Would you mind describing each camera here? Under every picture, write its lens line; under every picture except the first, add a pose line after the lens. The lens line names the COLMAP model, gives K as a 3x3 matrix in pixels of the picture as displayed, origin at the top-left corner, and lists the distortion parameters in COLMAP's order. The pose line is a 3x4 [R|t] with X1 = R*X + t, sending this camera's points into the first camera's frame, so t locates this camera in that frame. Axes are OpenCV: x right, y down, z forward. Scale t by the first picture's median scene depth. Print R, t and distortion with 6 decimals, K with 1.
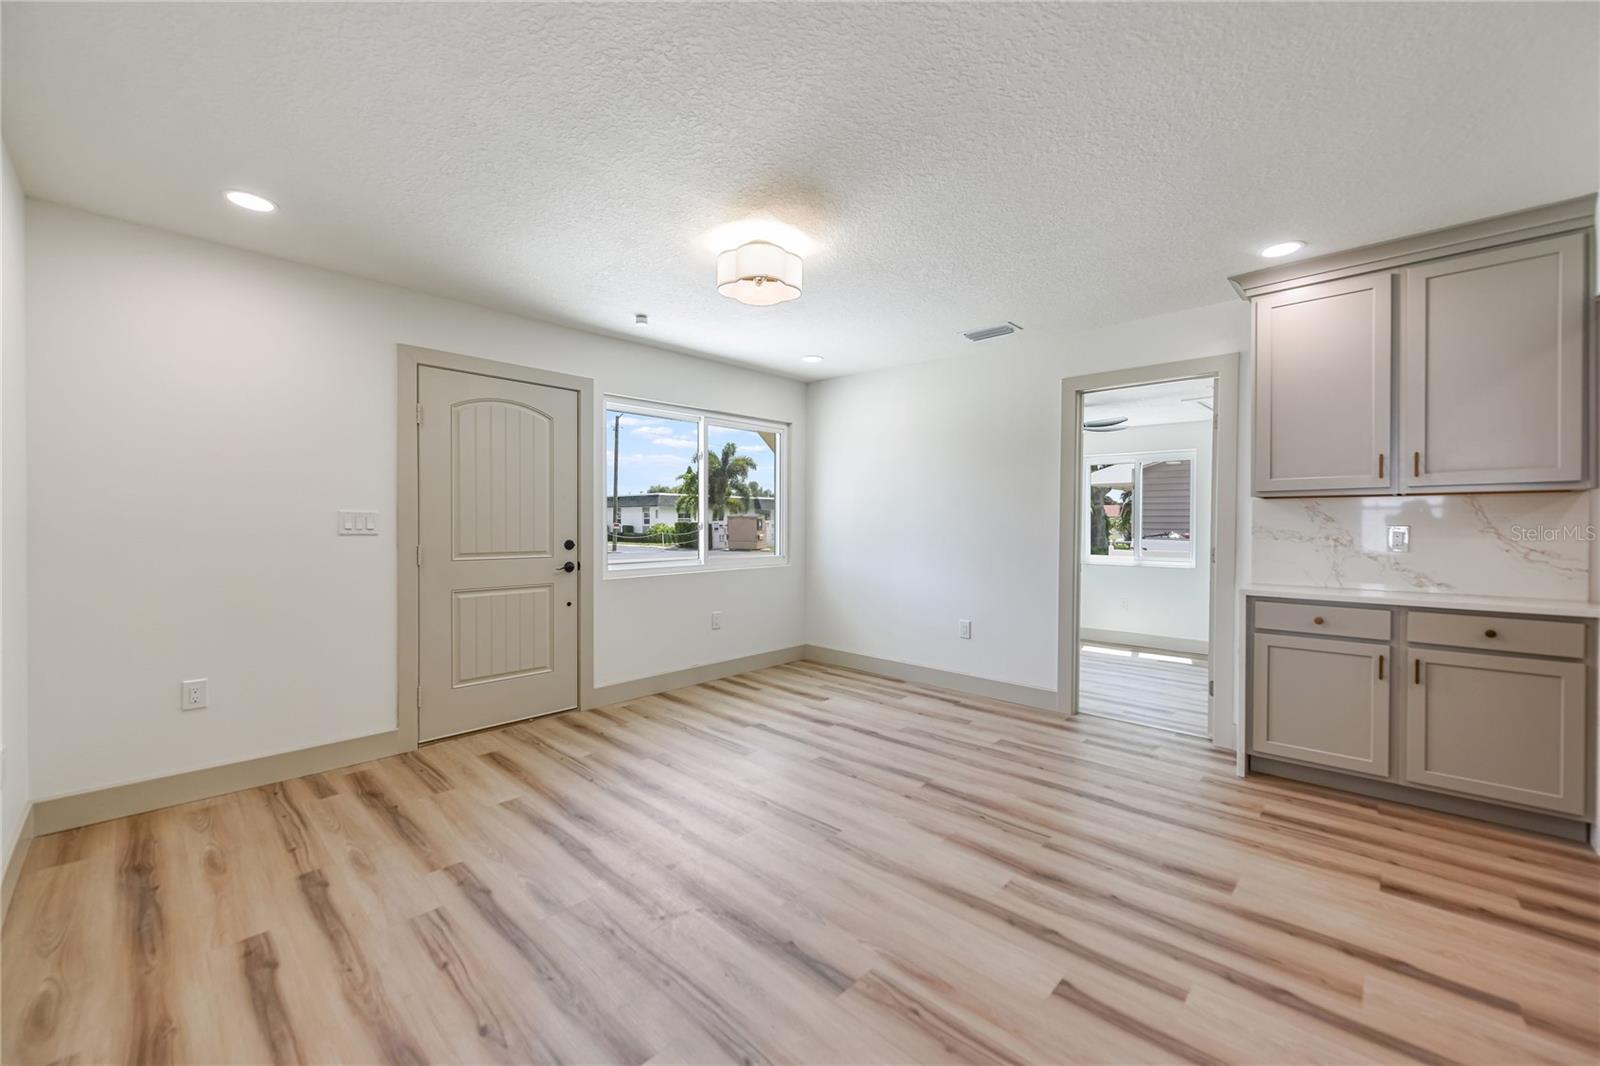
lens RADIAL K [[635.6, 0, 800.4], [0, 635.6, 530.6], [0, 0, 1]] dist [0.001946, -0.000570]
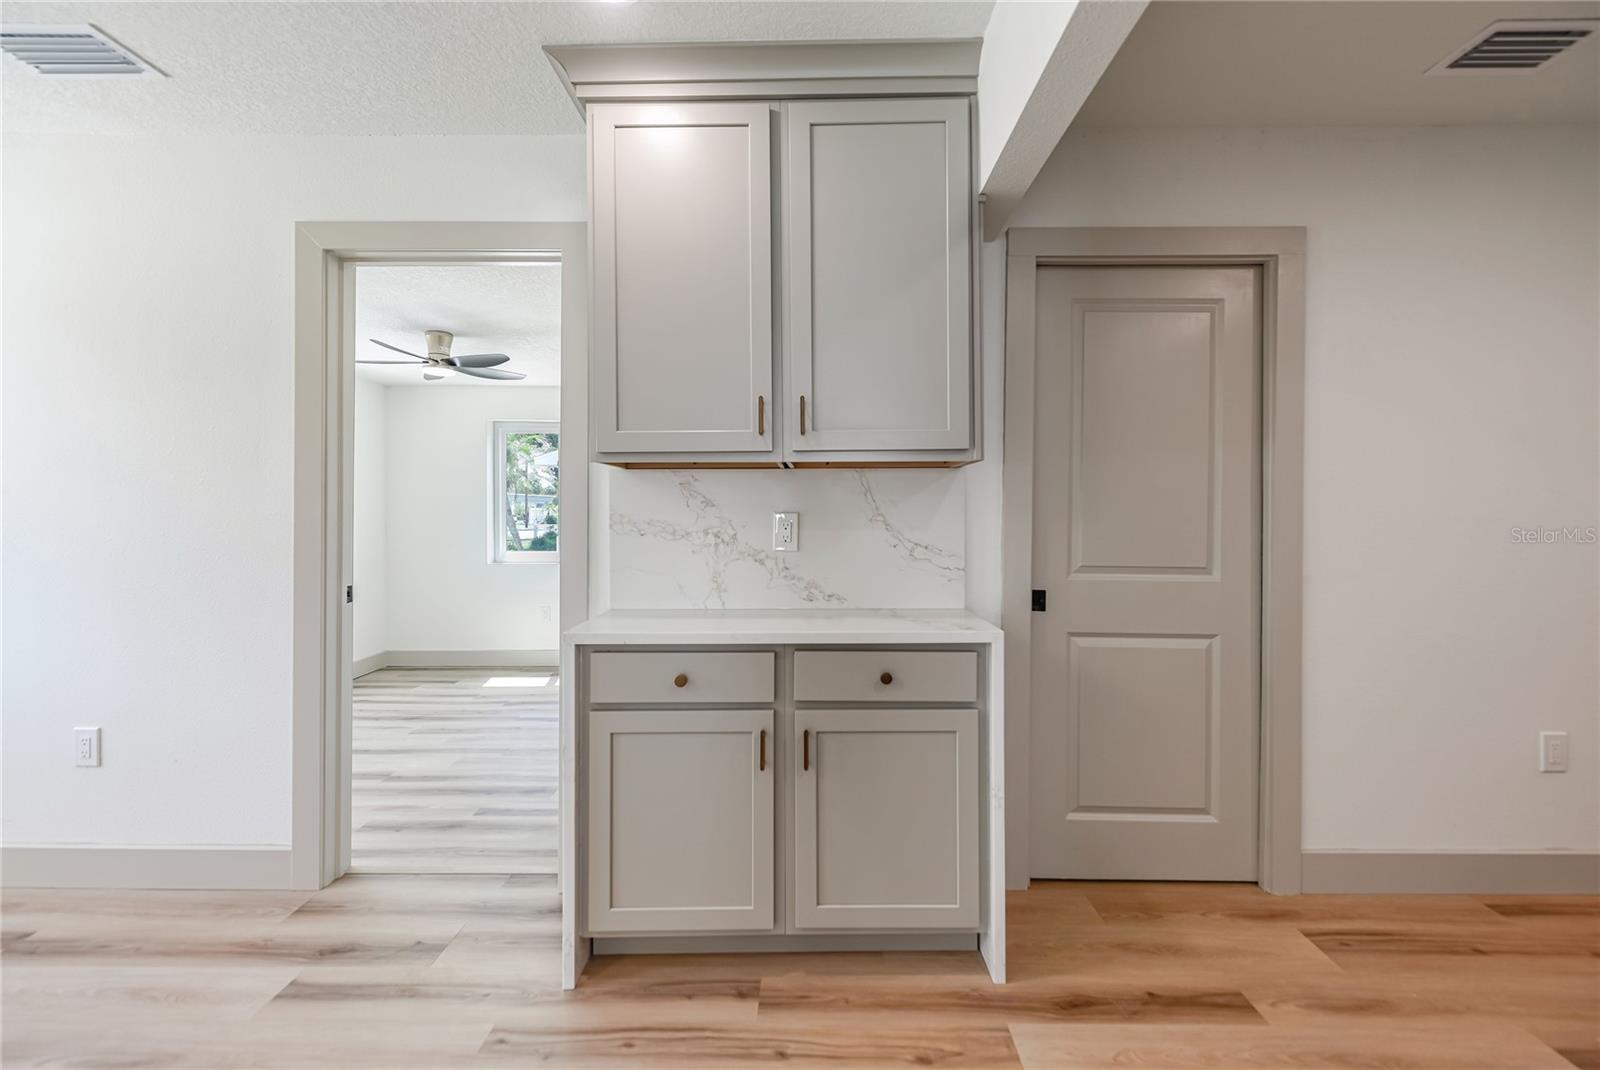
lens RADIAL K [[648.9, 0, 807.8], [0, 648.9, 510.9], [0, 0, 1]] dist [0.003115, -0.000617]
pose [[0.730348, -0.003529, 0.683066, 0.517478], [0.010468, 0.999927, -0.006027, -0.005596], [-0.682995, 0.011553, 0.730332, 0.512841]]
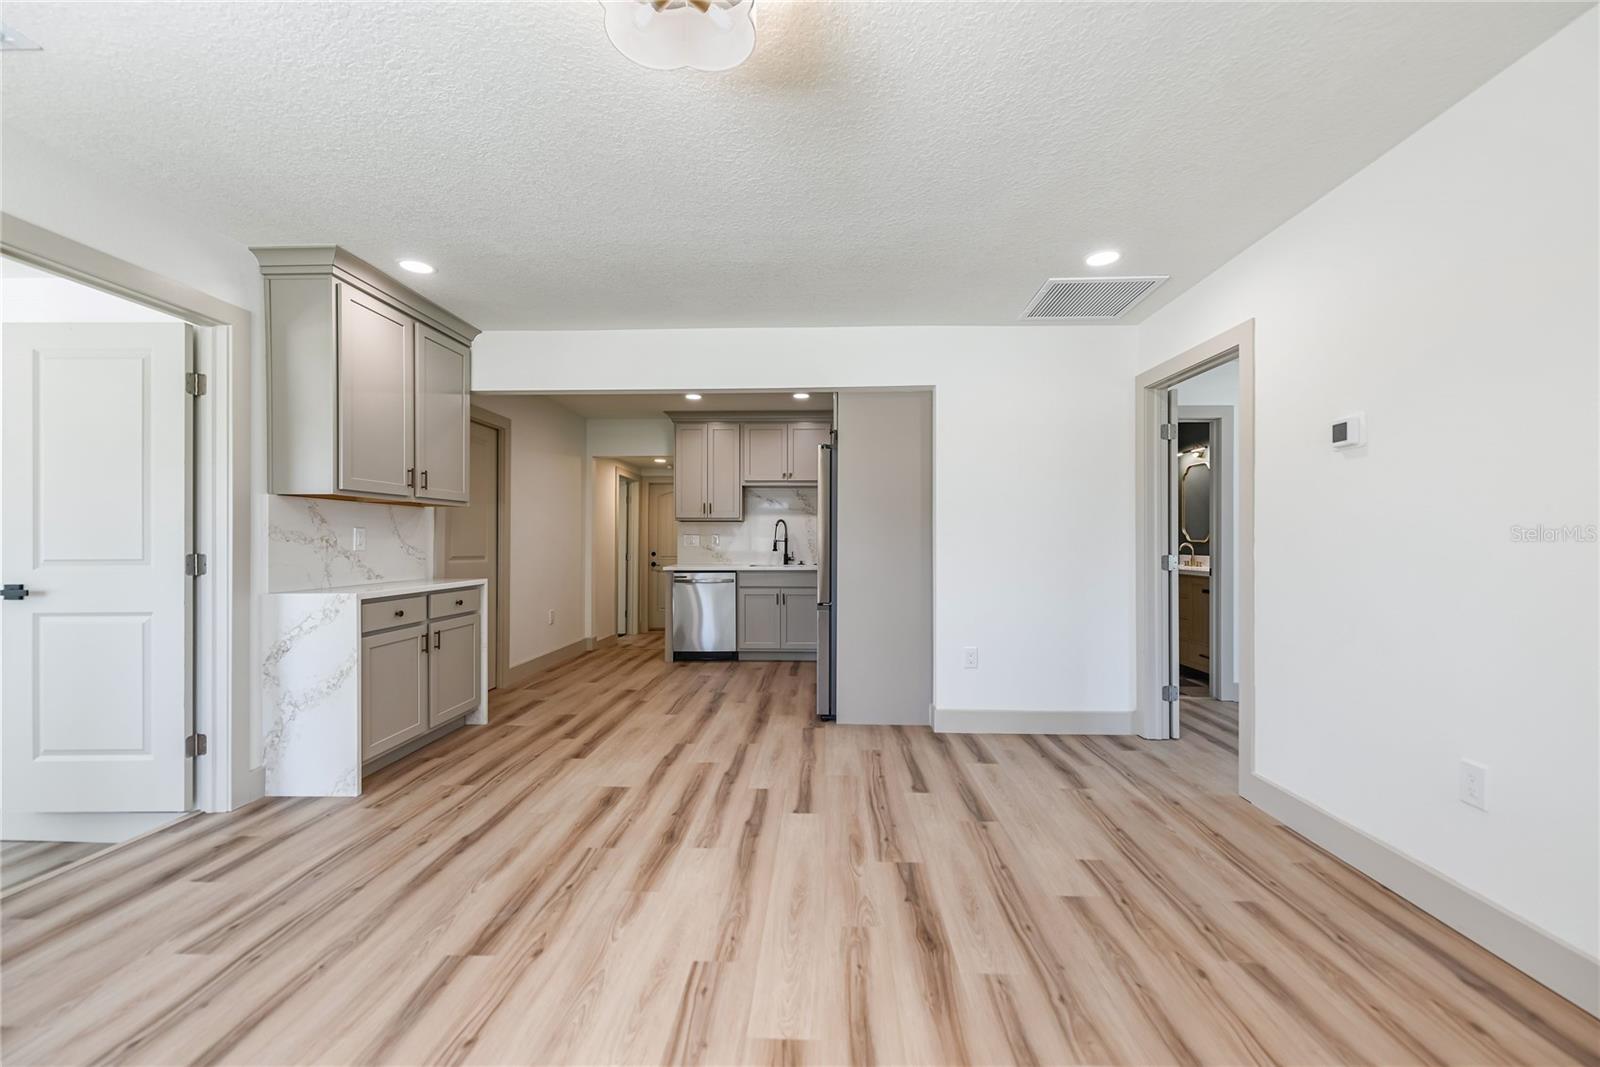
lens RADIAL K [[629.3, 0, 806.2], [0, 629.3, 541.4], [0, 0, 1]] dist [0.002052, -0.000116]
pose [[-0.665178, -0.001313, 0.746684, -0.474123], [0.006422, 0.999951, 0.007479, 0.013927], [-0.746657, 0.009770, -0.665137, 1.234238]]
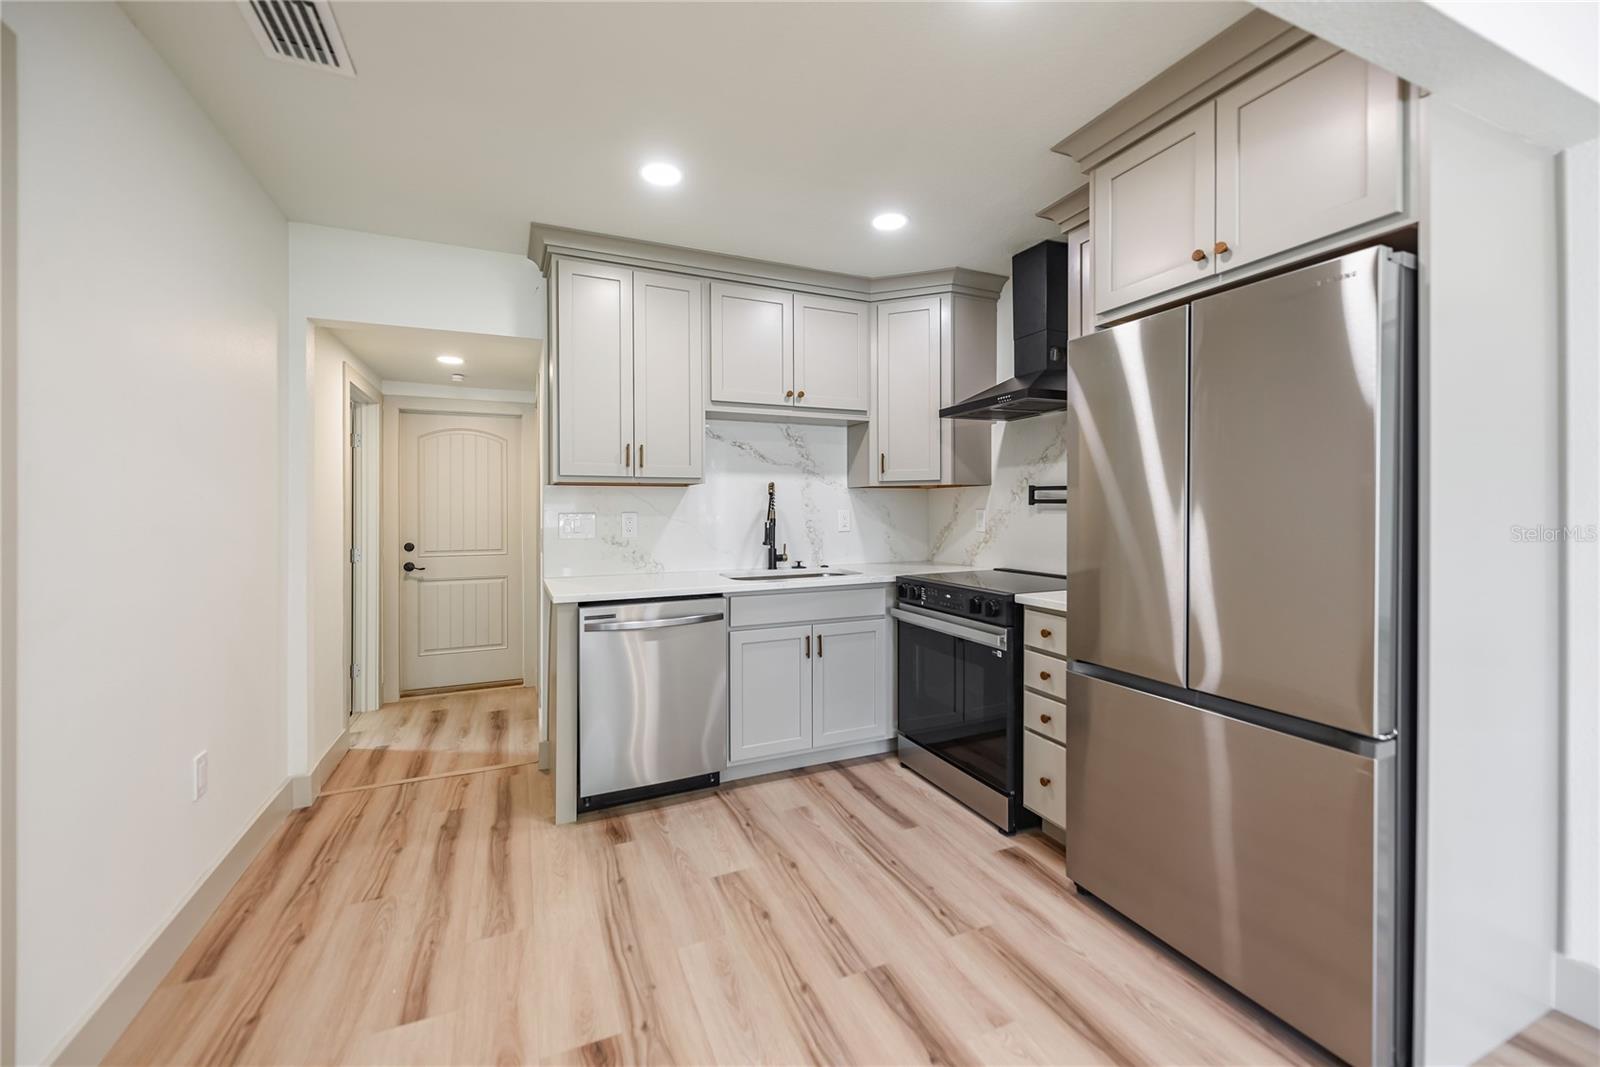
lens RADIAL K [[644.2, 0, 804.5], [0, 644.2, 513.9], [0, 0, 1]] dist [0.002197, -0.000037]
pose [[-0.923025, 0.000524, 0.384741, 0.792569], [0.007419, 0.999837, 0.016437, -0.010240], [-0.384670, 0.018026, -0.922878, 0.858499]]
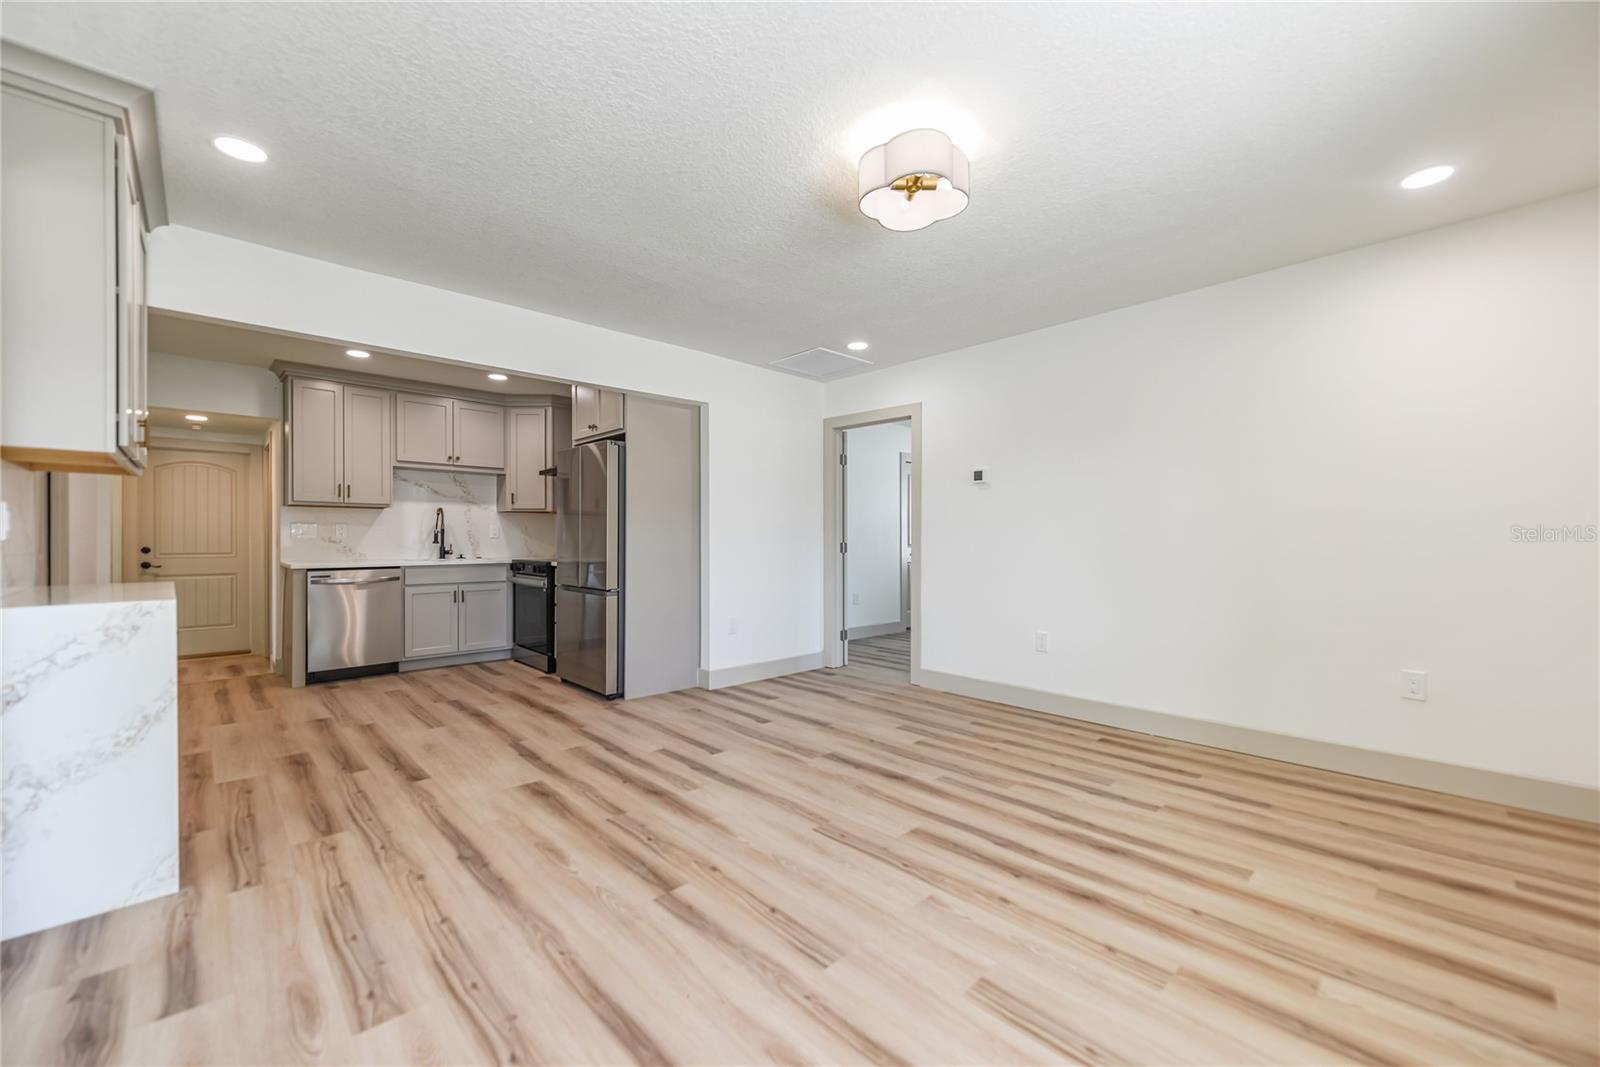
lens RADIAL K [[634.4, 0, 806.6], [0, 634.4, 542.7], [0, 0, 1]] dist [0.002158, -0.000361]
pose [[-0.998849, -0.004259, 0.047774, 0.027383], [-0.003373, 0.999821, 0.018611, 0.021592], [-0.047845, 0.018428, -0.998685, 1.768486]]
